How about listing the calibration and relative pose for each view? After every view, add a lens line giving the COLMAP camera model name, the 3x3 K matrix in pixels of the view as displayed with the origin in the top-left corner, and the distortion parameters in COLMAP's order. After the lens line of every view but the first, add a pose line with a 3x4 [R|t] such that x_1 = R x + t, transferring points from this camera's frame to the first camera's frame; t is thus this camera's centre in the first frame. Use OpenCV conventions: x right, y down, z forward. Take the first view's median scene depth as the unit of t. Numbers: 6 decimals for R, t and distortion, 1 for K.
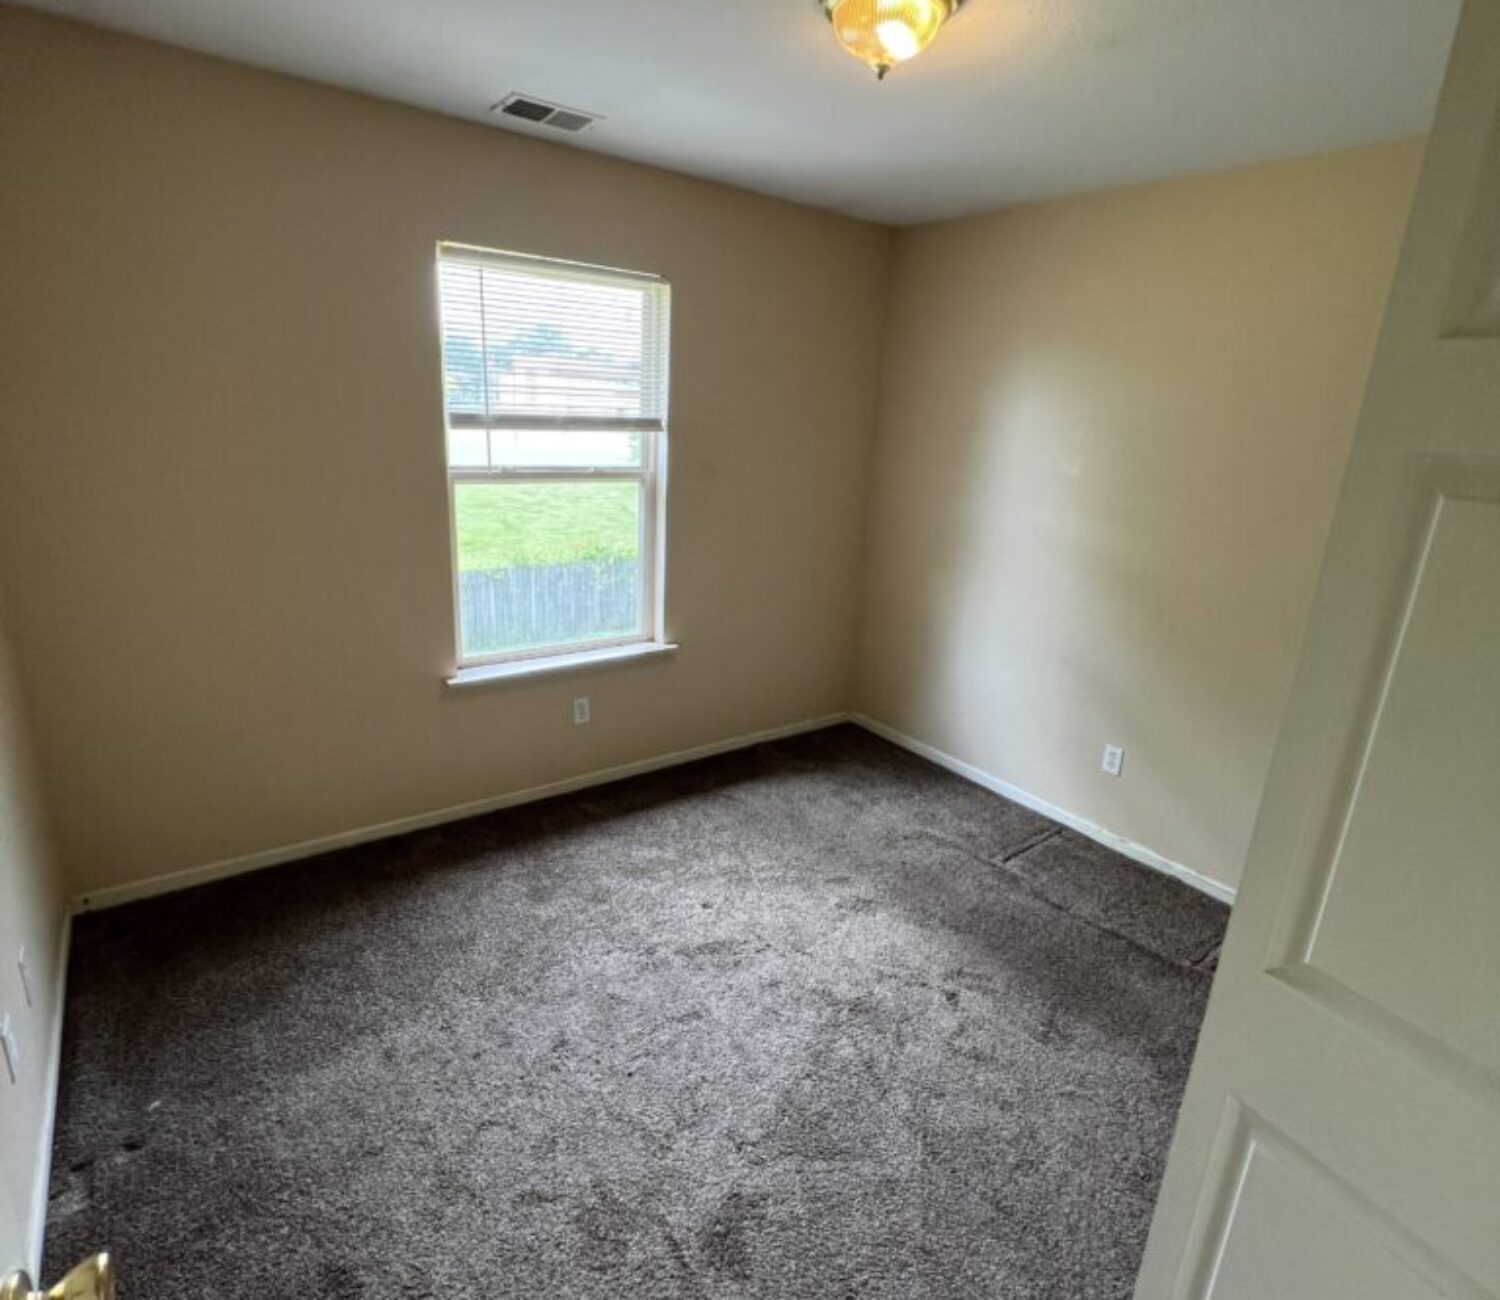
lens RADIAL K [[809.6, 0, 752.4], [0, 809.6, 642.9], [0, 0, 1]] dist [-0.003422, 0.000868]
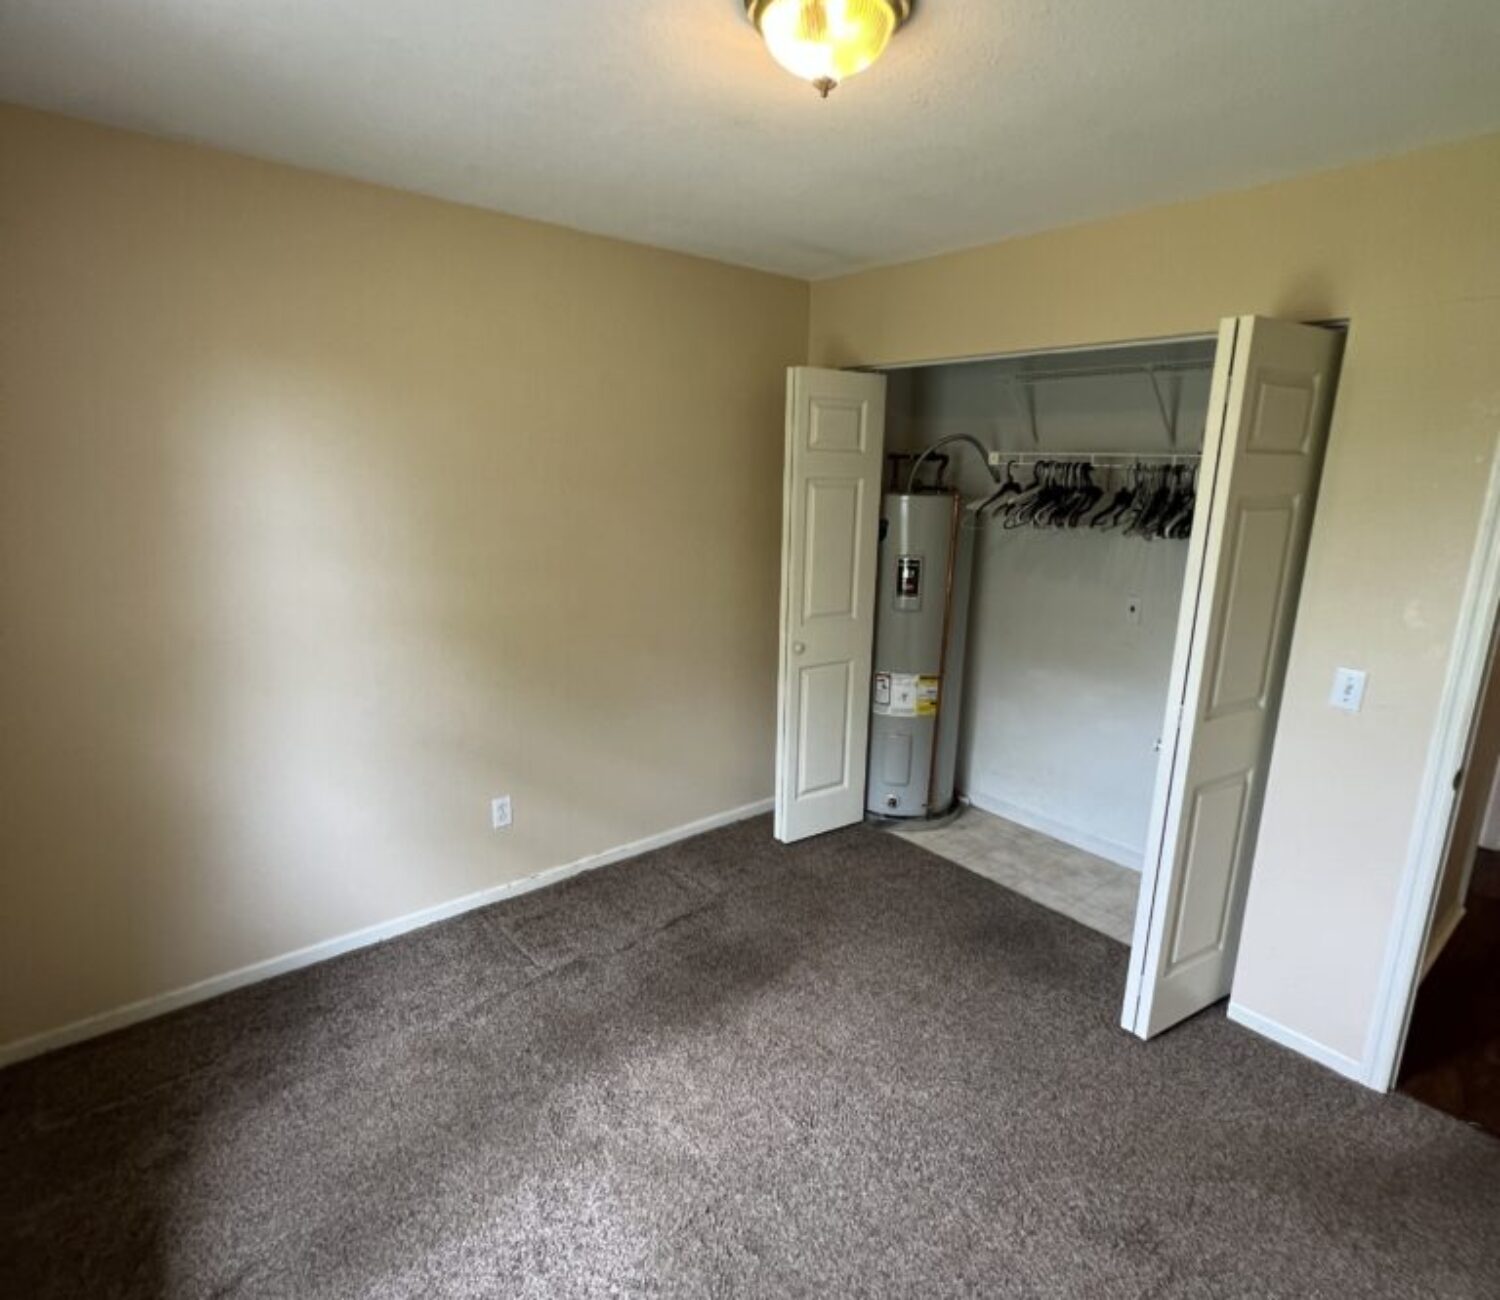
lens RADIAL K [[803.1, 0, 750.5], [0, 803.1, 643.8], [0, 0, 1]] dist [-0.004856, 0.001595]
pose [[-0.048066, -0.276415, 0.959836, -0.419658], [0.266568, 0.922543, 0.279025, -0.223325], [-0.962617, 0.269273, 0.029340, 0.634847]]
